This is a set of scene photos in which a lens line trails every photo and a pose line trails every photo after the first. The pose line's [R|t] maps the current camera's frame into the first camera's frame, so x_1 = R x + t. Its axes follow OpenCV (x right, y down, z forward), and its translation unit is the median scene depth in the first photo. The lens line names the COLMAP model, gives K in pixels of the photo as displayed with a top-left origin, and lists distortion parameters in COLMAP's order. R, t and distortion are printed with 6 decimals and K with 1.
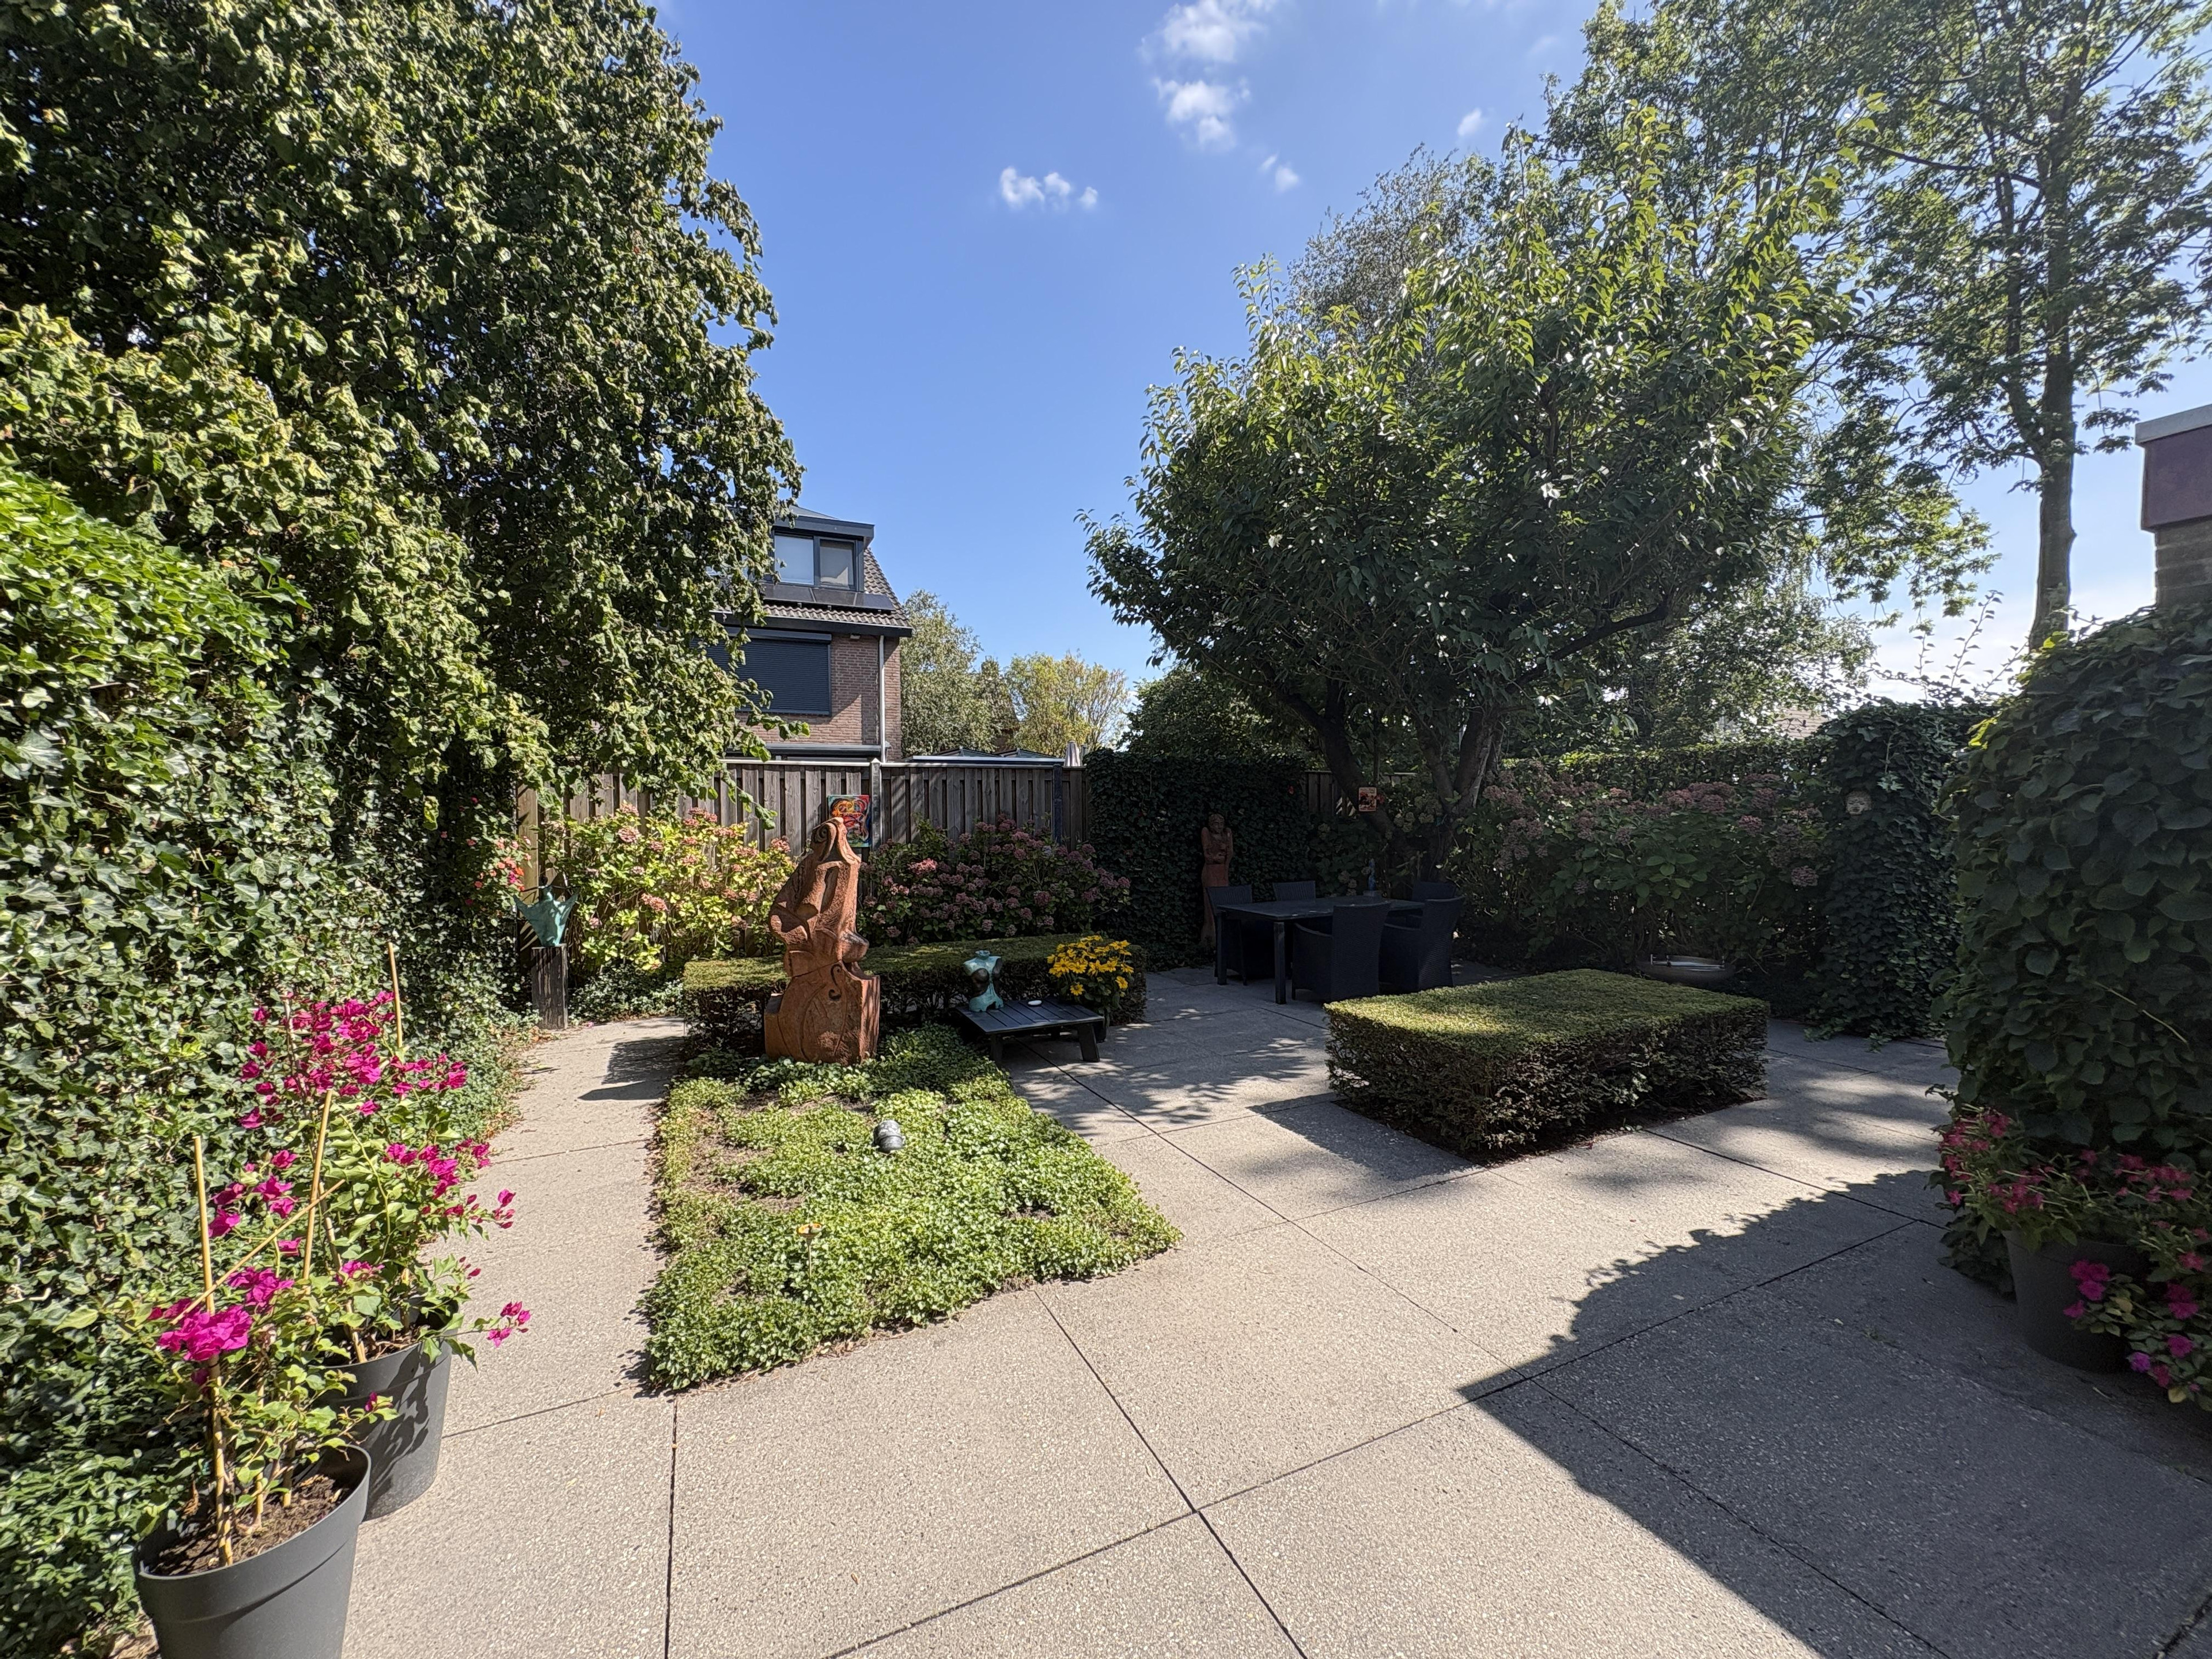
lens RADIAL K [[879.9, 0, 1112.0], [0, 879.9, 830.3], [0, 0, 1]] dist [0.000126, -0.000034]
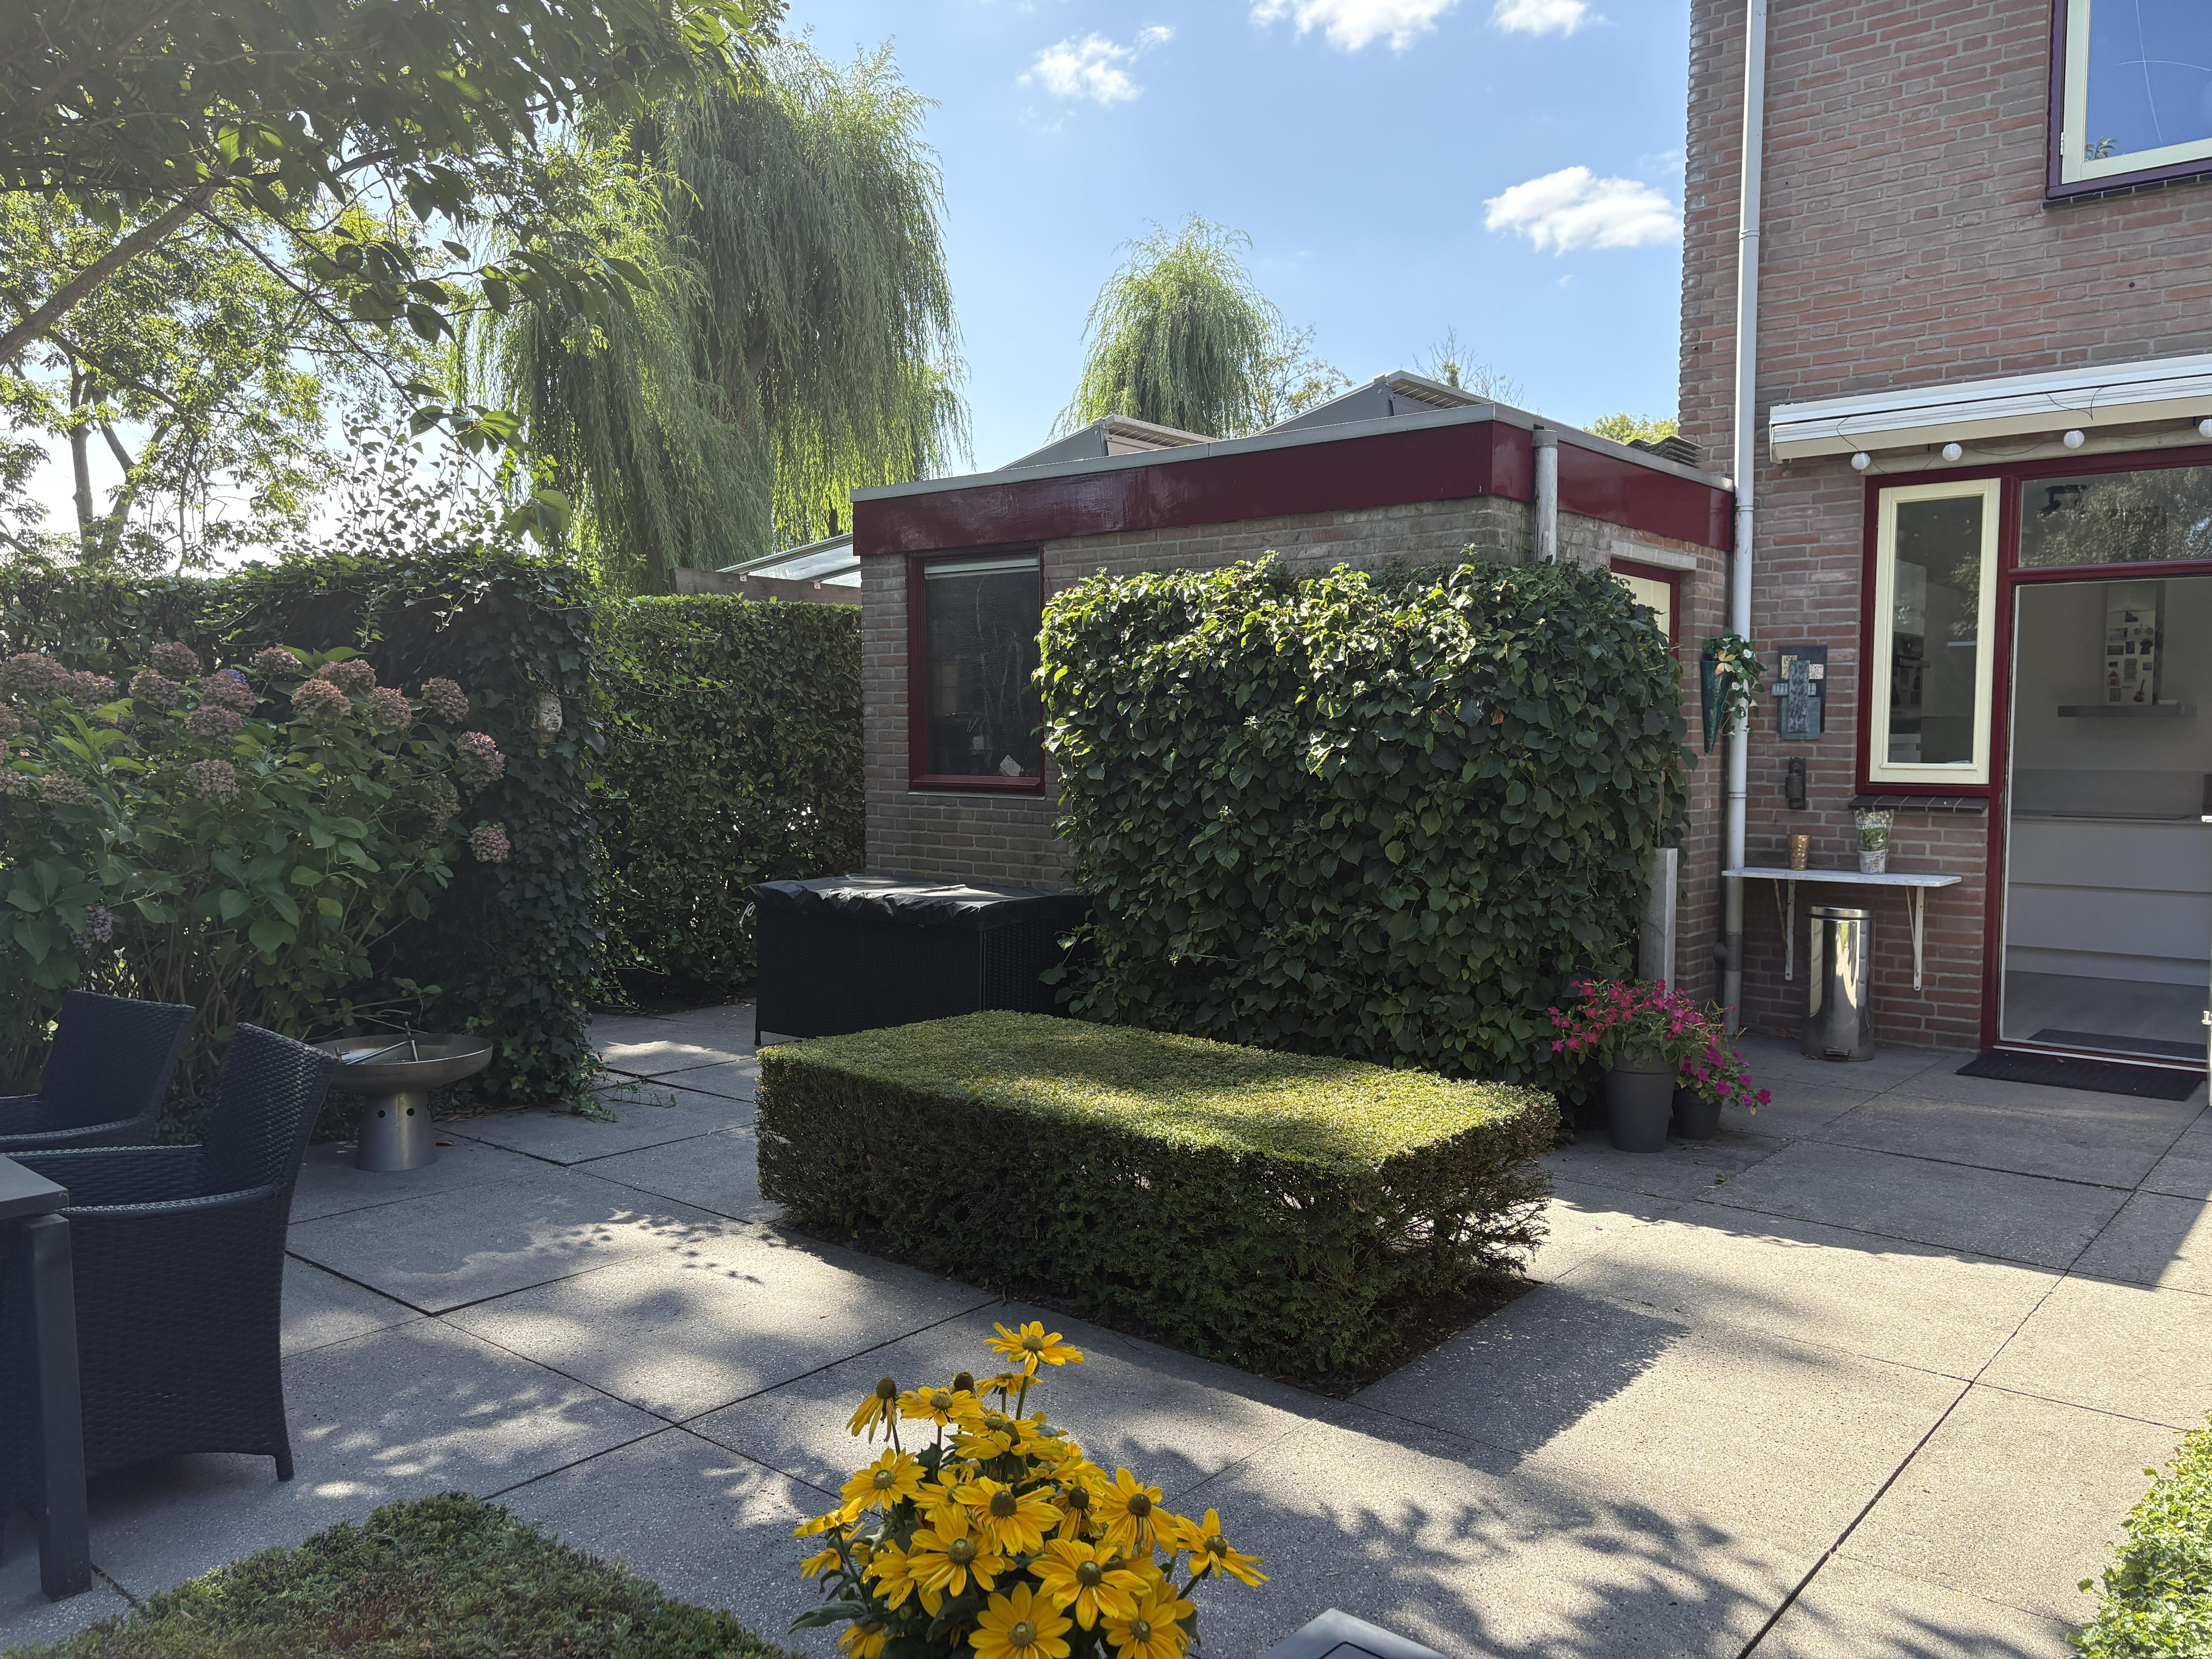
lens RADIAL K [[1669.2, 0, 1101.1], [0, 1669.2, 819.5], [0, 0, 1]] dist [0.057158, -0.056678]
pose [[-0.406757, -0.037403, 0.912770, -0.603658], [0.018093, 0.998636, 0.048985, -0.015928], [-0.913357, 0.036440, -0.405526, 1.969462]]
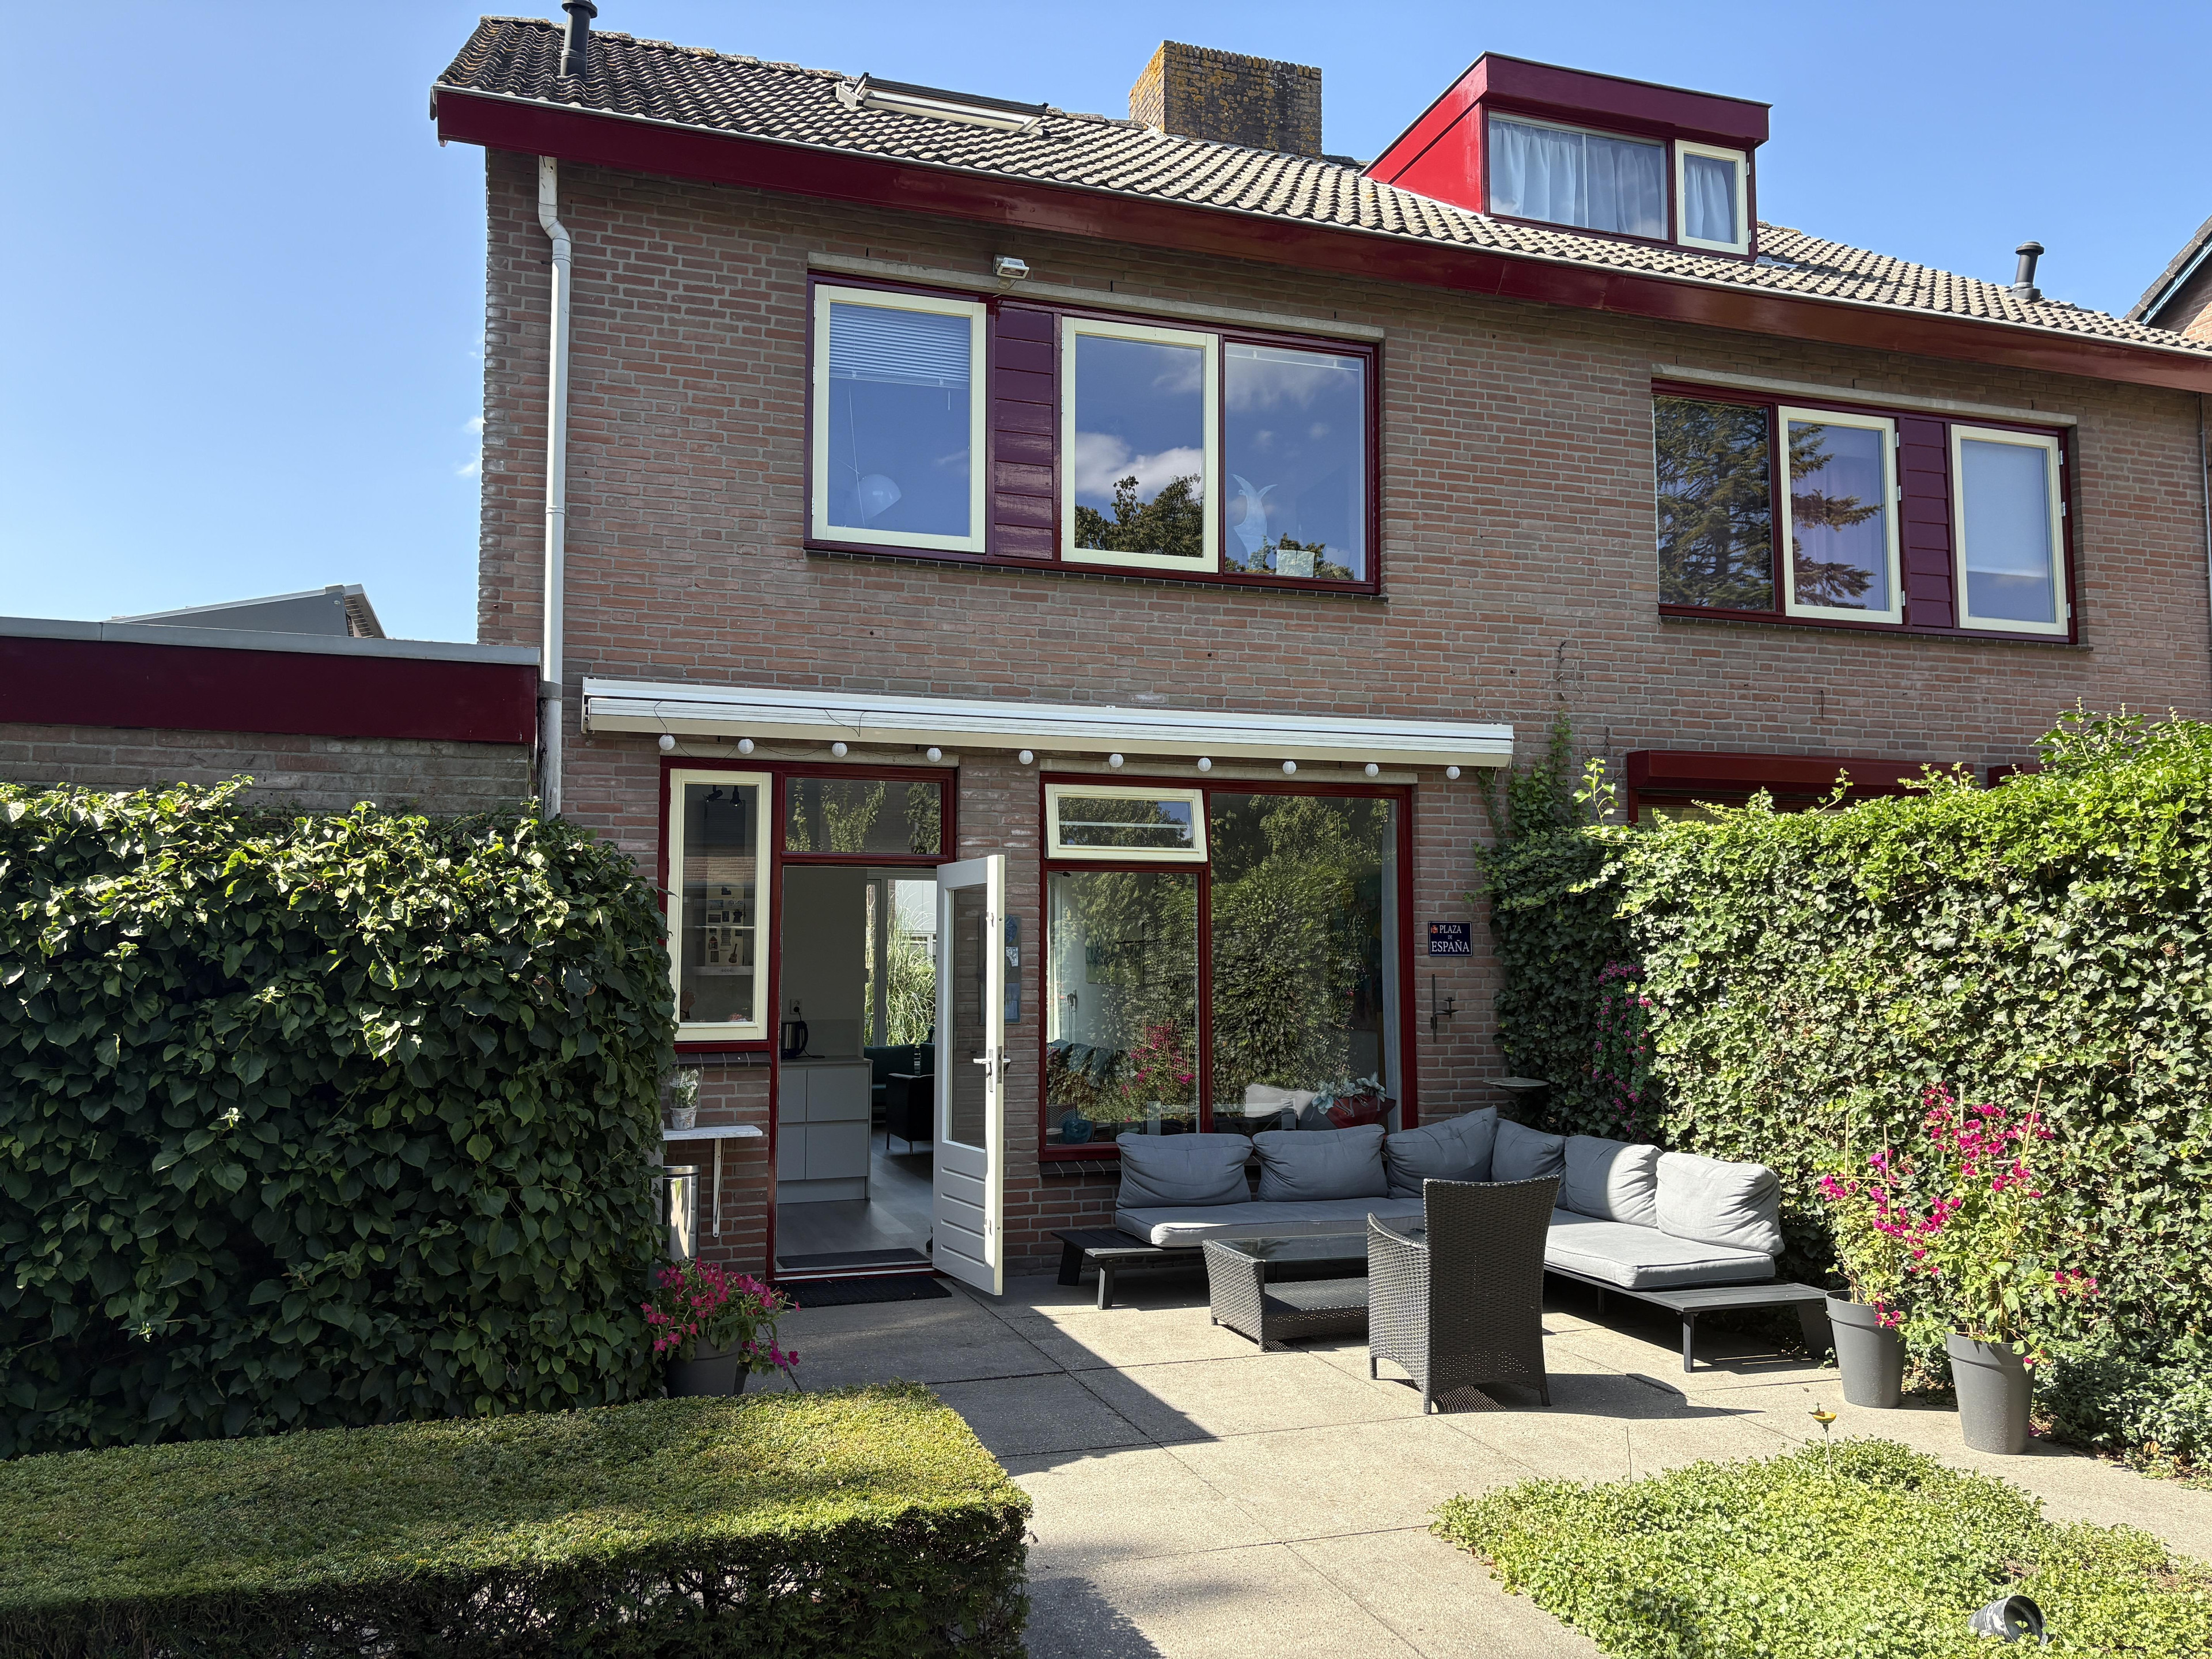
lens RADIAL K [[1669.2, 0, 1102.0], [0, 1669.2, 818.7], [0, 0, 1]] dist [0.057158, -0.056678]
pose [[-0.991270, 0.025692, 0.129321, 0.148702], [0.015646, 0.996822, -0.078110, -0.058448], [-0.130917, -0.075404, -0.988522, 2.421787]]
